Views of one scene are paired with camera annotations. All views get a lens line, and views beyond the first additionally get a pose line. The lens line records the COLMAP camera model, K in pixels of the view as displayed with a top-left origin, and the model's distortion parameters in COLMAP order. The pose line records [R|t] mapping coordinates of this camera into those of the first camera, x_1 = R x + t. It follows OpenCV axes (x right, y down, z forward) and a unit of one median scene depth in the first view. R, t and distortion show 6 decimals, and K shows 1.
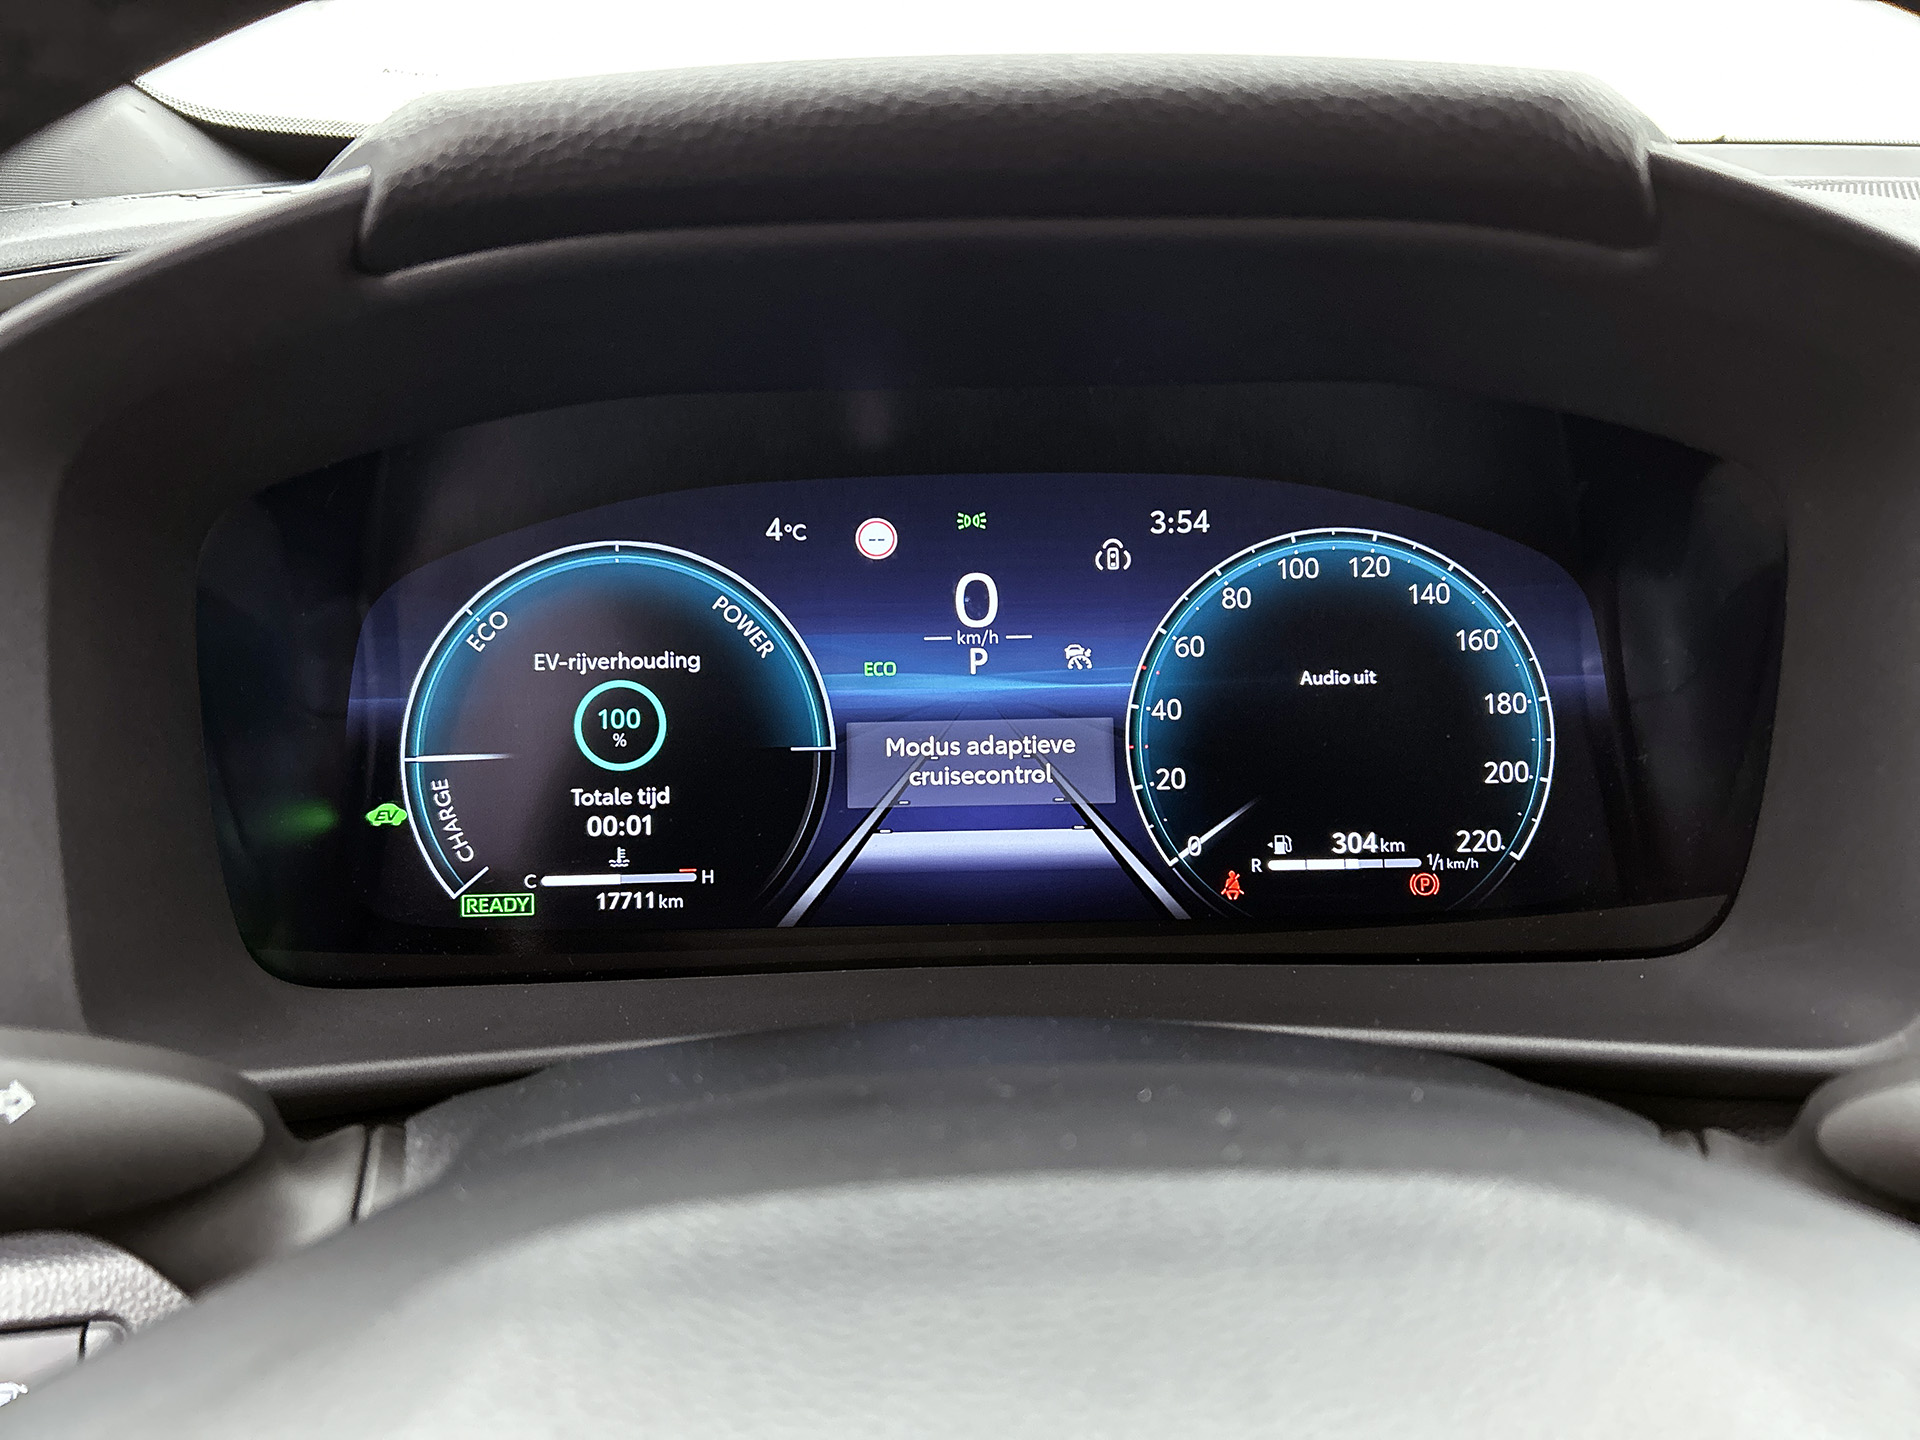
lens RADIAL K [[1481.0, 0, 950.6], [0, 1481.0, 684.9], [0, 0, 1]] dist [0.053270, -0.067013]
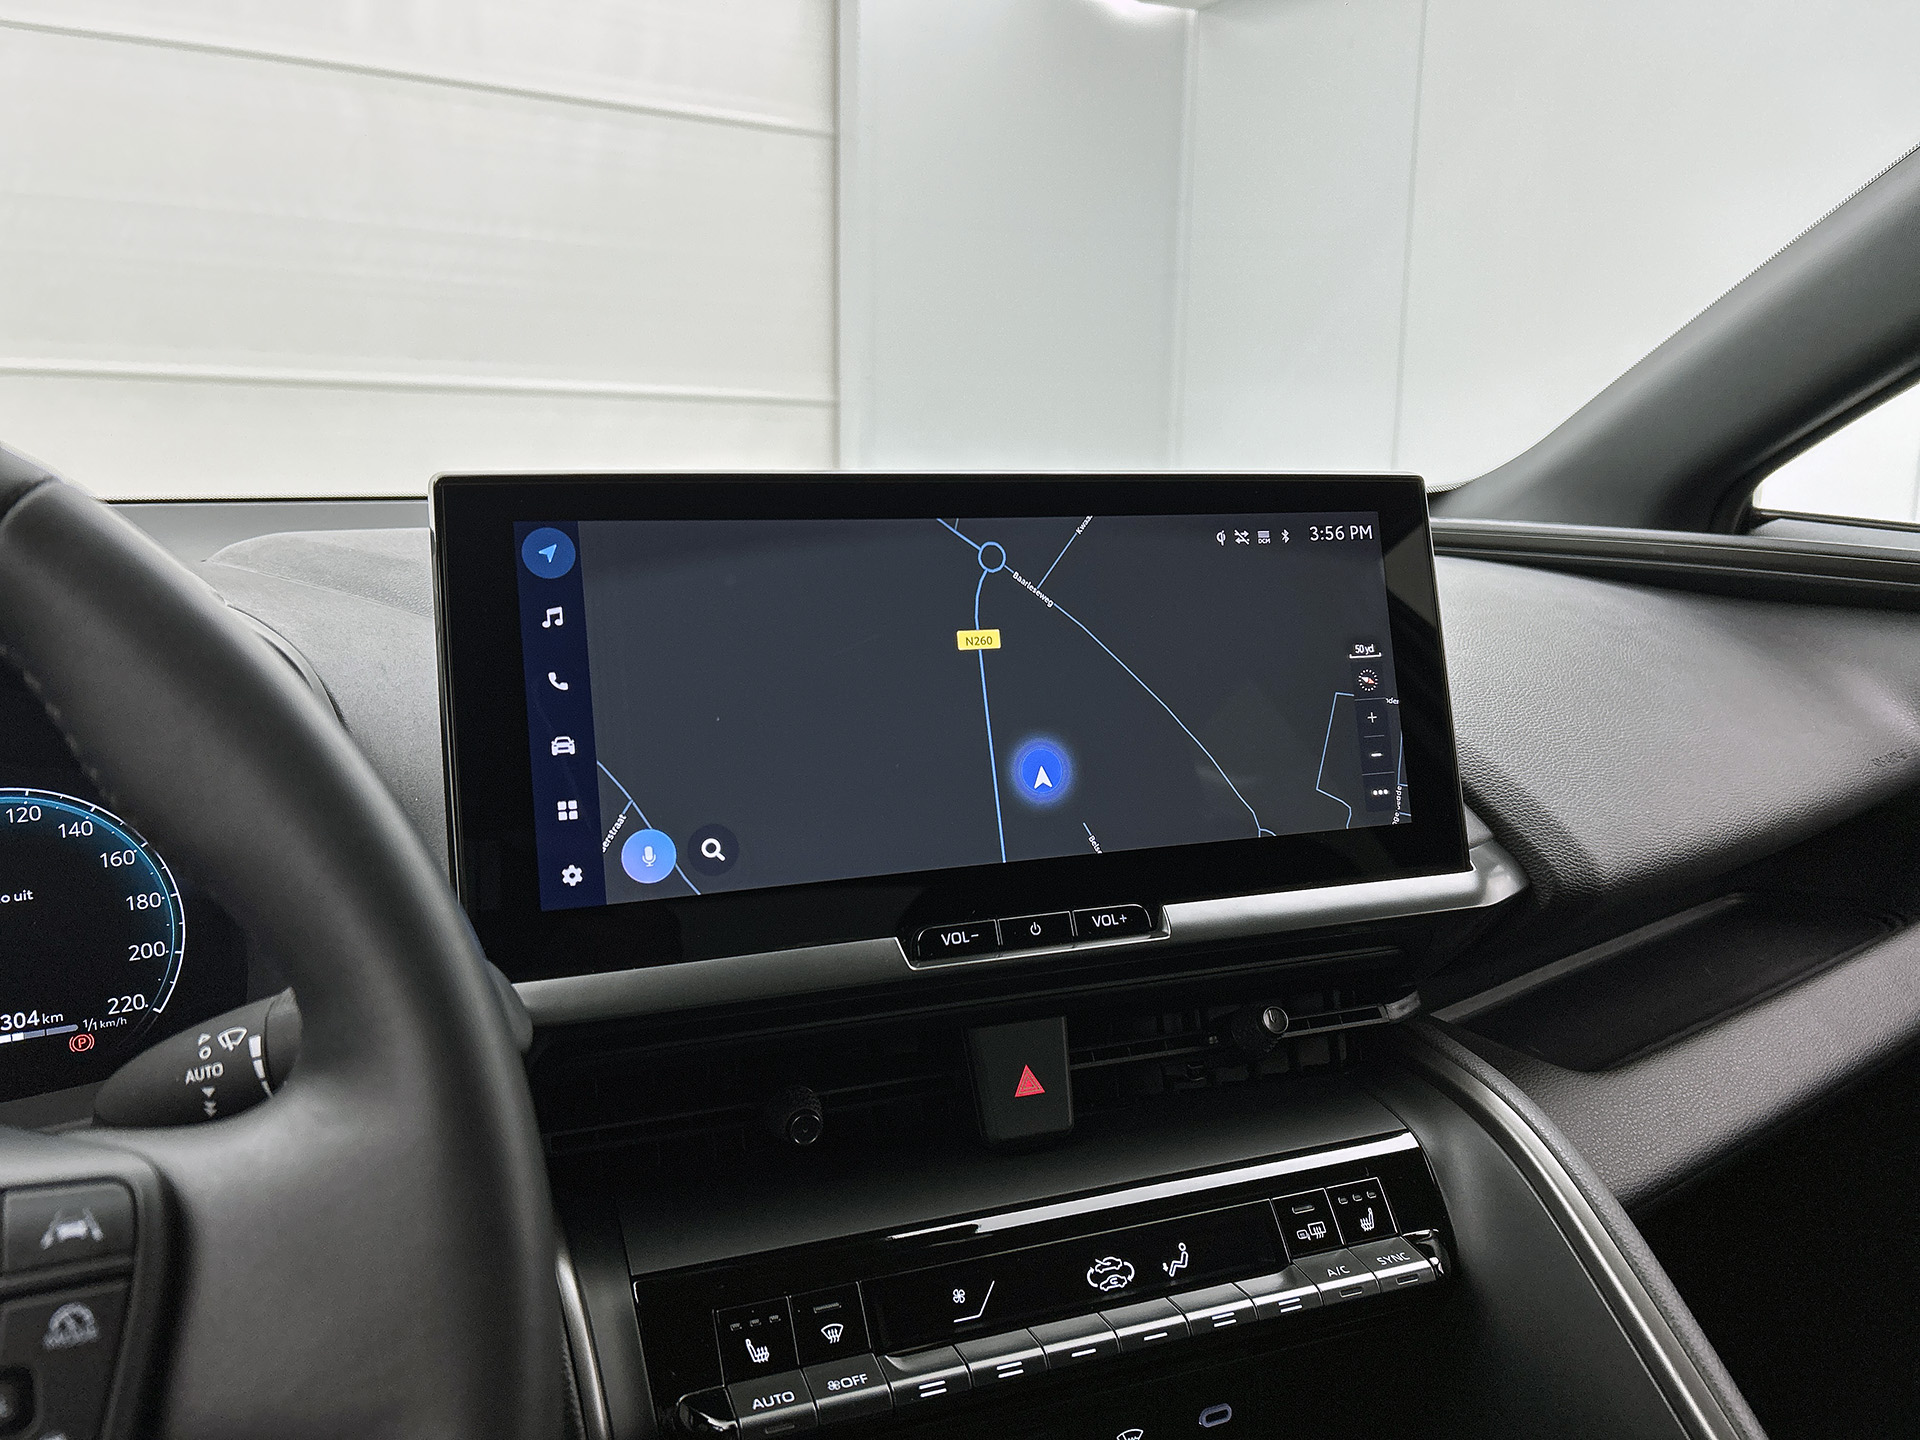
lens RADIAL K [[1481.0, 0, 966.4], [0, 1481.0, 713.3], [0, 0, 1]] dist [0.053270, -0.067013]
pose [[0.884376, -0.071009, 0.461343, 0.421355], [0.154800, 0.977044, -0.146362, 0.164374], [-0.440359, 0.200855, 0.875066, -0.594674]]
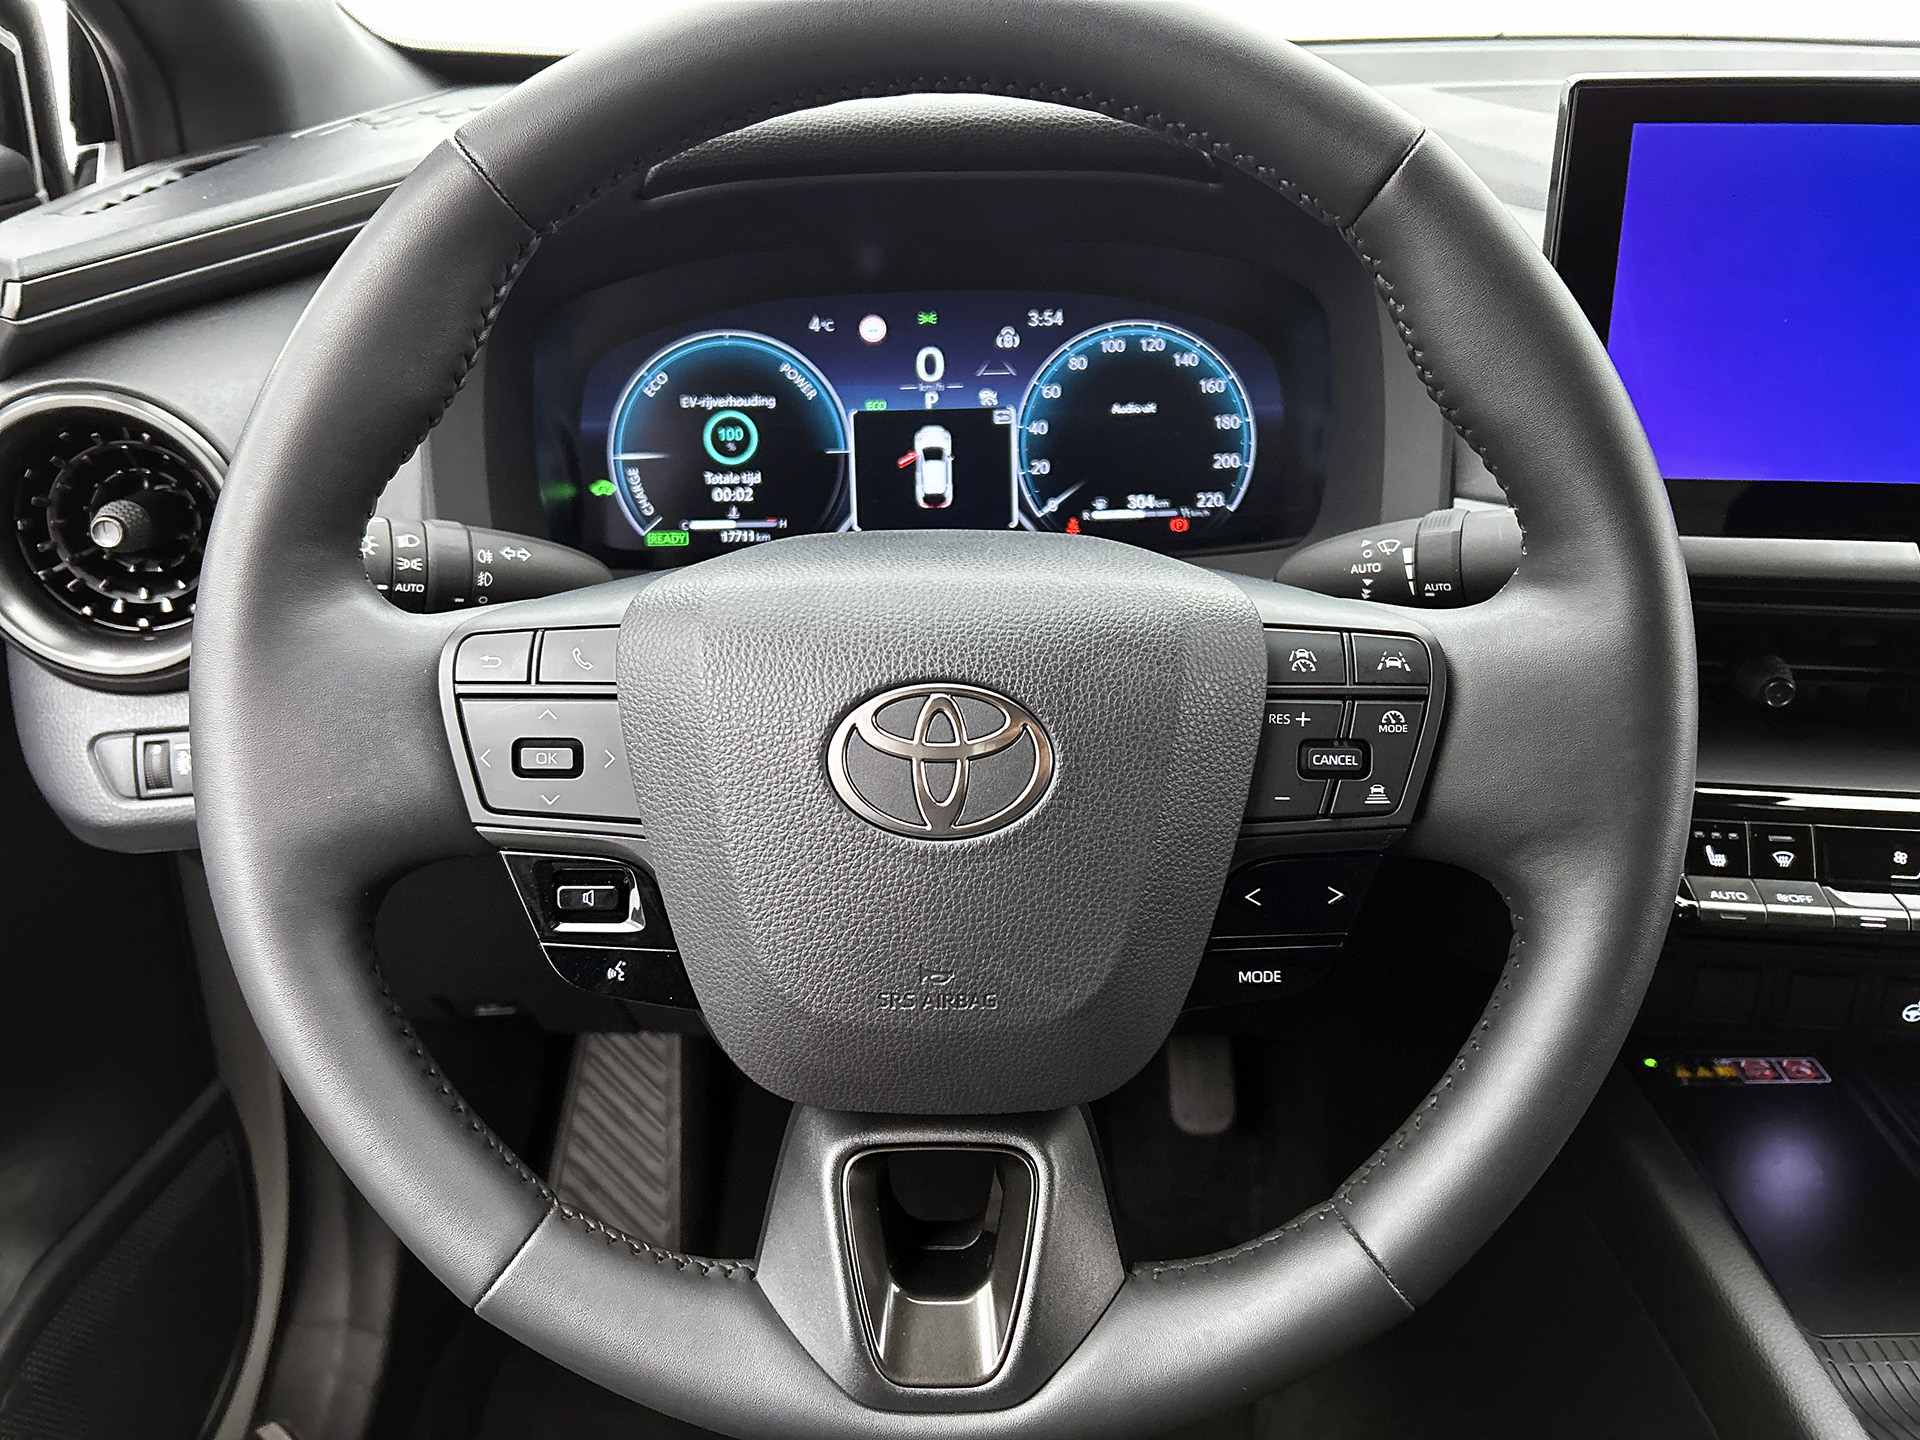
lens RADIAL K [[1481.0, 0, 945.9], [0, 1481.0, 720.5], [0, 0, 1]] dist [0.053270, -0.067013]
pose [[0.999979, -0.006200, -0.001741, 0.036830], [0.006373, 0.991496, 0.129979, 0.133364], [0.000920, -0.129987, 0.991515, -0.814241]]
